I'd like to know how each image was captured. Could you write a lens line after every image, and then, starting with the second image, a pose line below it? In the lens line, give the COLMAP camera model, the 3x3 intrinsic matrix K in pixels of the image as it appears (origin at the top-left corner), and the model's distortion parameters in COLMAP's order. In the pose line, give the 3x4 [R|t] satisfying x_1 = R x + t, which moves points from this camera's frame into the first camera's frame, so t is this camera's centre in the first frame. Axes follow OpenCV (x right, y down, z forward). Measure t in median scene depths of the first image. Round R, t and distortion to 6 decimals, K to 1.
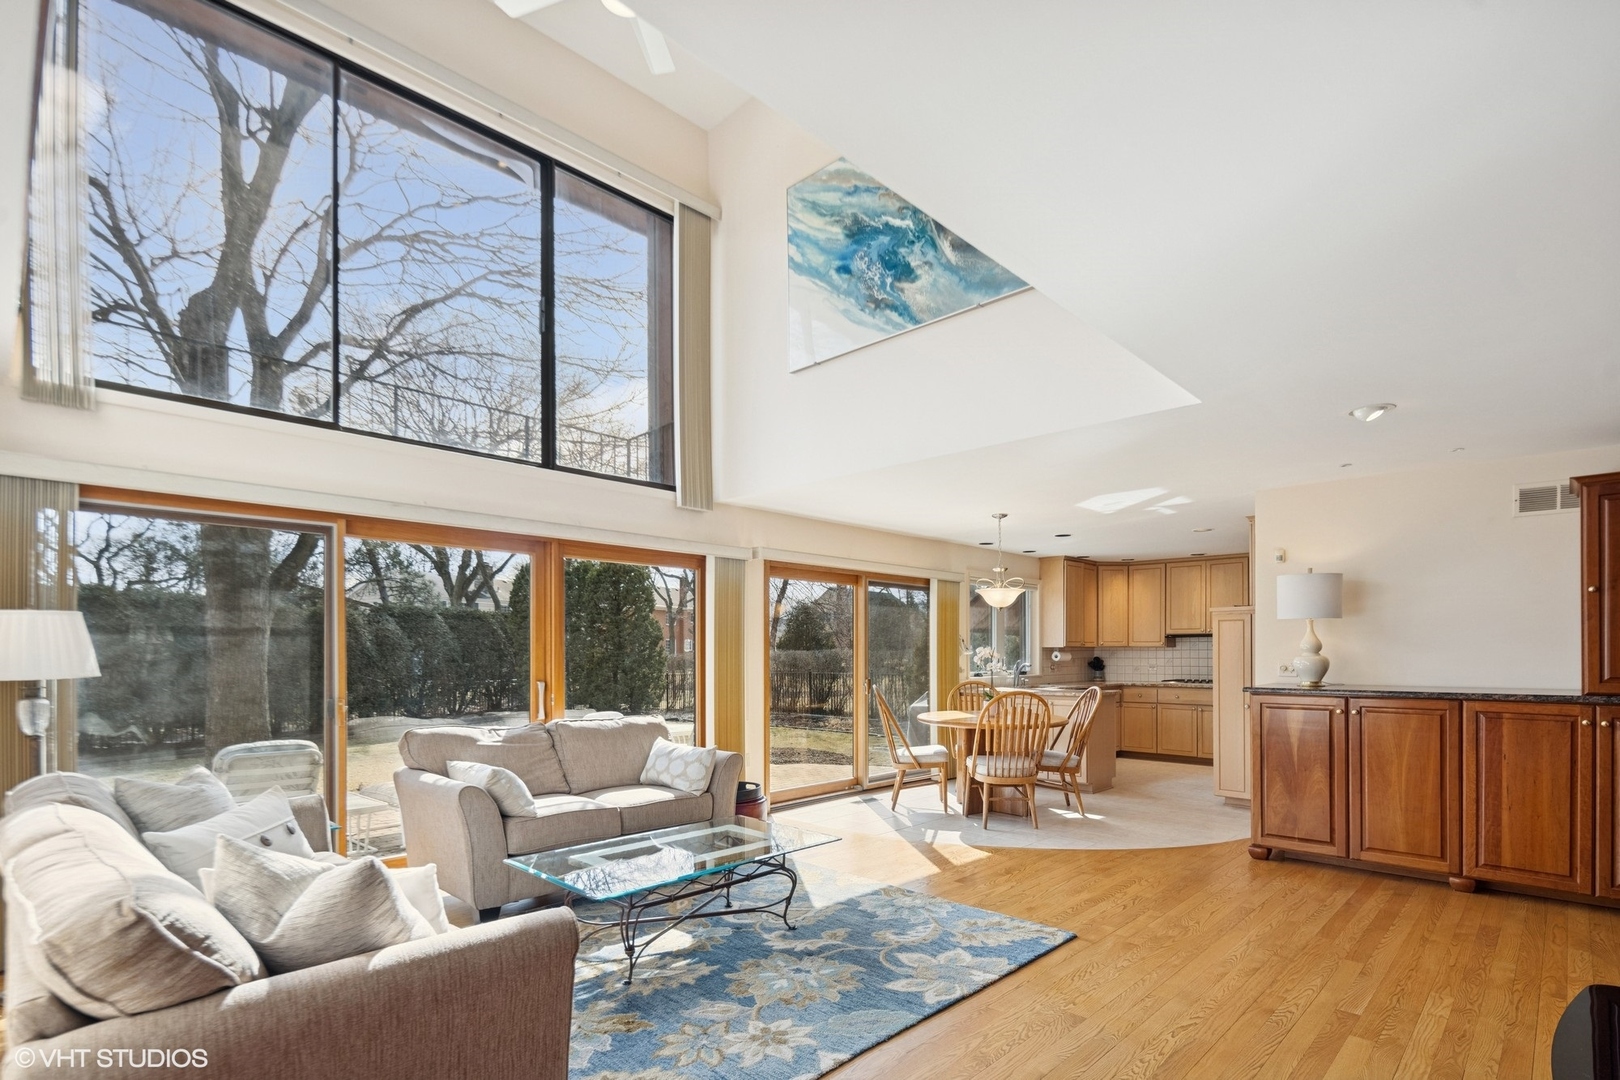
lens RADIAL K [[777.4, 0, 837.7], [0, 777.4, 649.0], [0, 0, 1]] dist [0.001028, -0.001905]
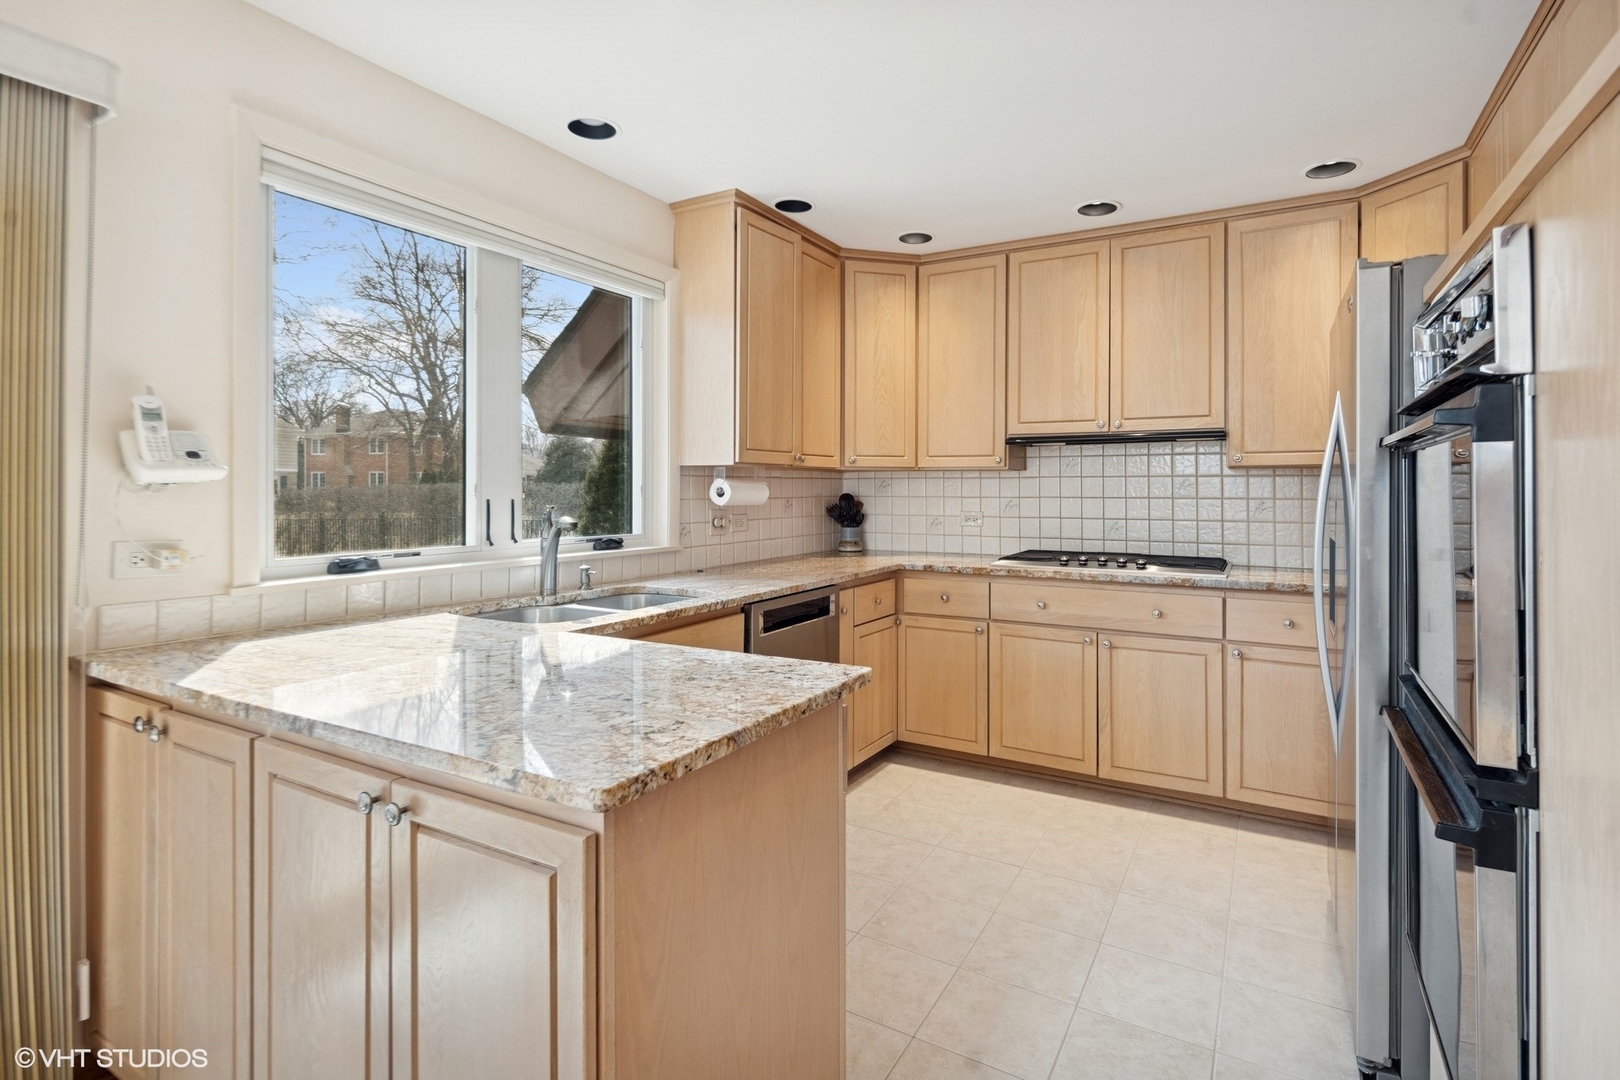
lens RADIAL K [[777.4, 0, 822.2], [0, 777.4, 484.5], [0, 0, 1]] dist [0.001028, -0.001905]
pose [[0.974005, 0.003550, 0.226498, 0.353082], [-0.003433, 0.999994, -0.000910, 0.008926], [-0.226500, 0.000109, 0.974011, 0.929841]]
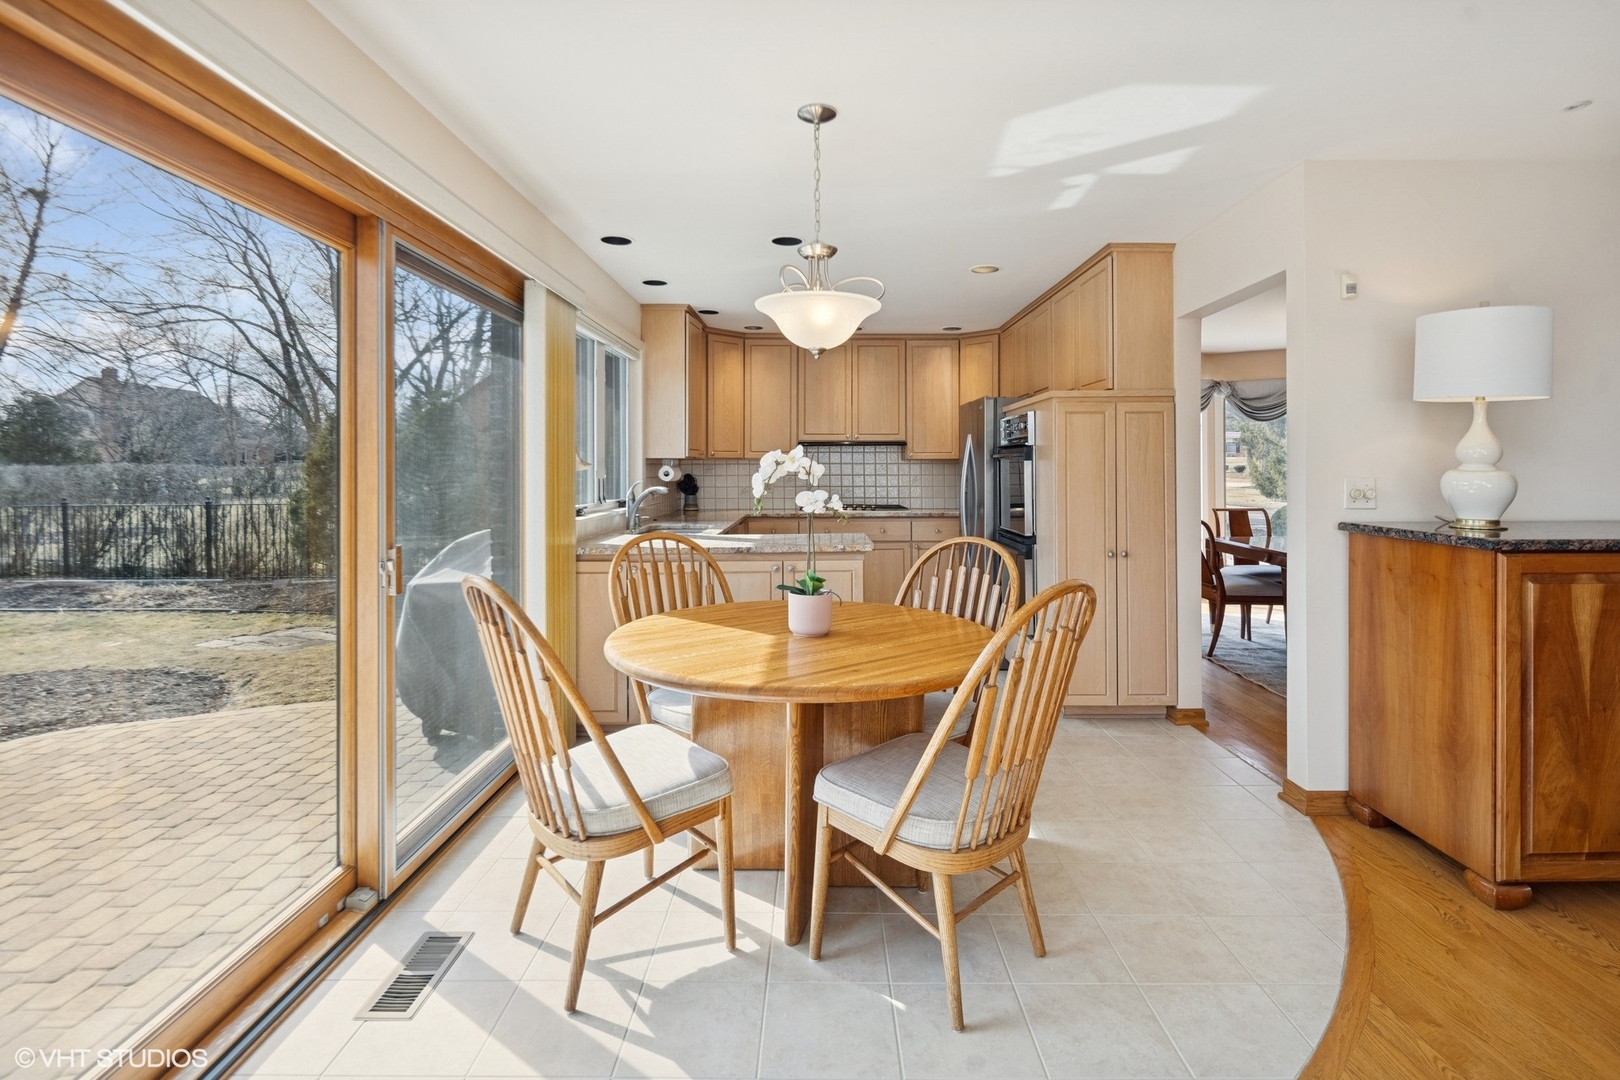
lens RADIAL K [[777.4, 0, 815.7], [0, 777.4, 457.0], [0, 0, 1]] dist [0.001028, -0.001905]
pose [[0.734367, 0.009464, 0.678687, -0.056383], [-0.001989, 0.999928, -0.011791, 0.005074], [-0.678750, 0.007309, 0.734333, 0.690763]]
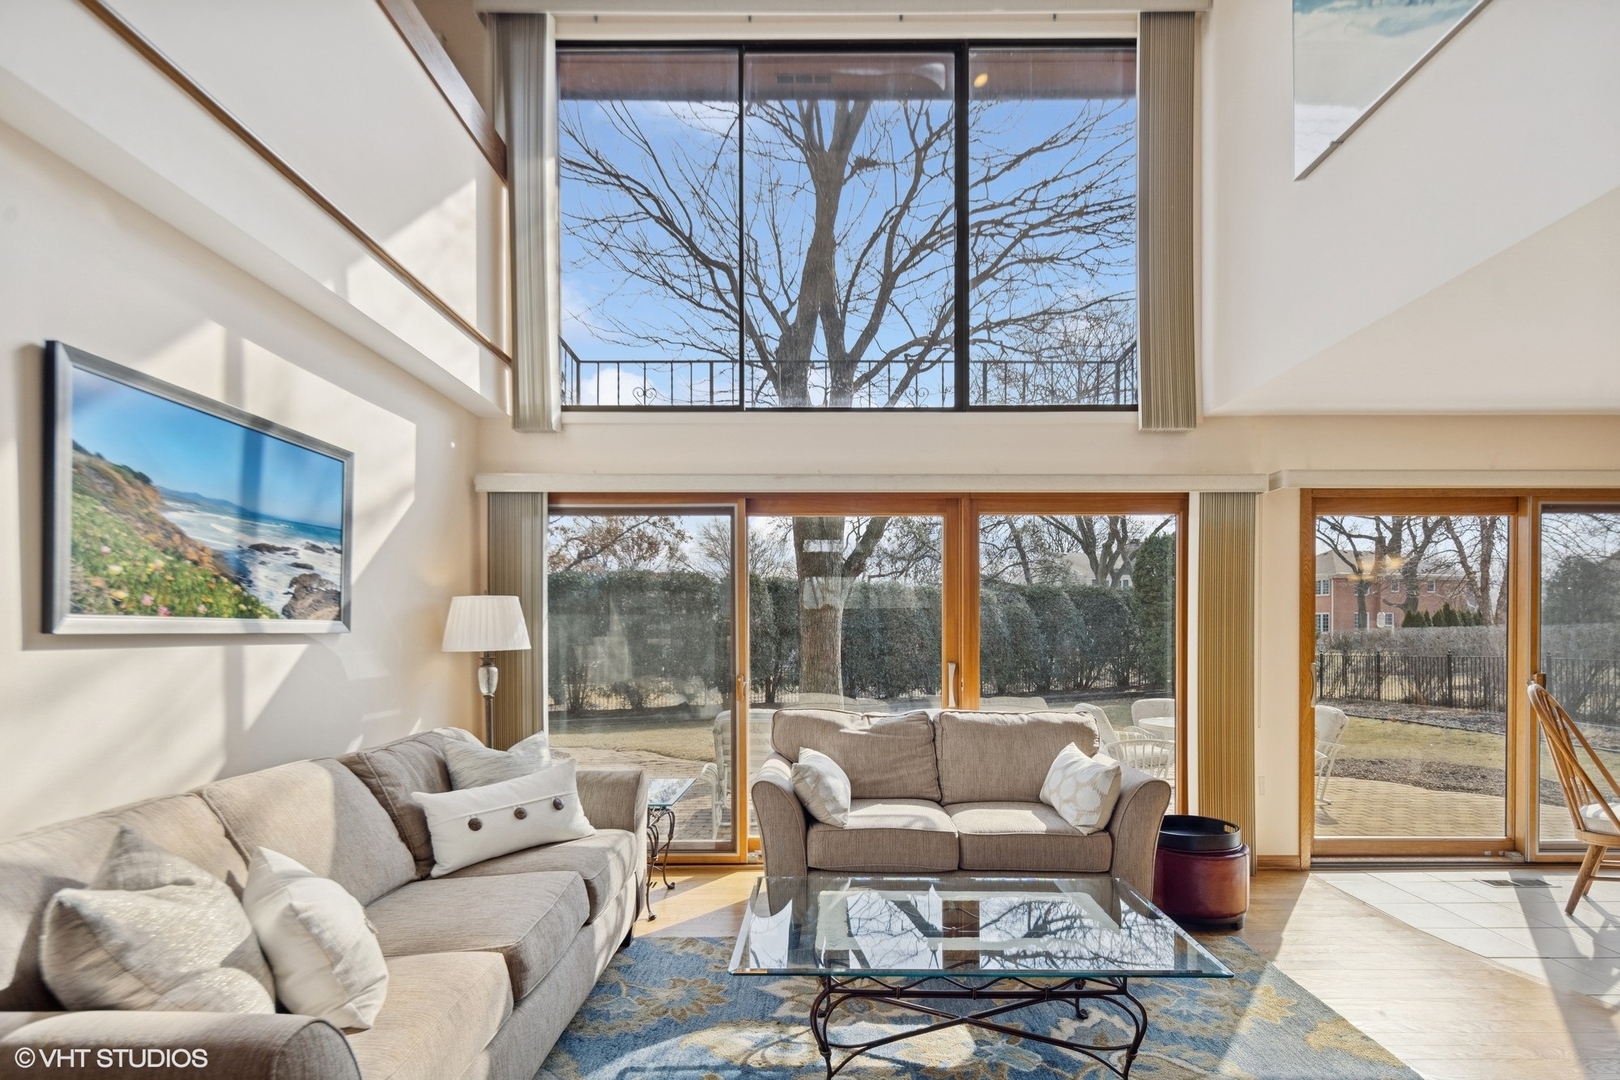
lens RADIAL K [[777.4, 0, 833.0], [0, 777.4, 635.4], [0, 0, 1]] dist [0.001028, -0.001905]
pose [[0.681583, 0.004257, -0.731729, 0.112182], [0.005255, 0.999929, 0.010712, 0.001289], [0.731722, -0.011146, 0.681512, 0.232761]]
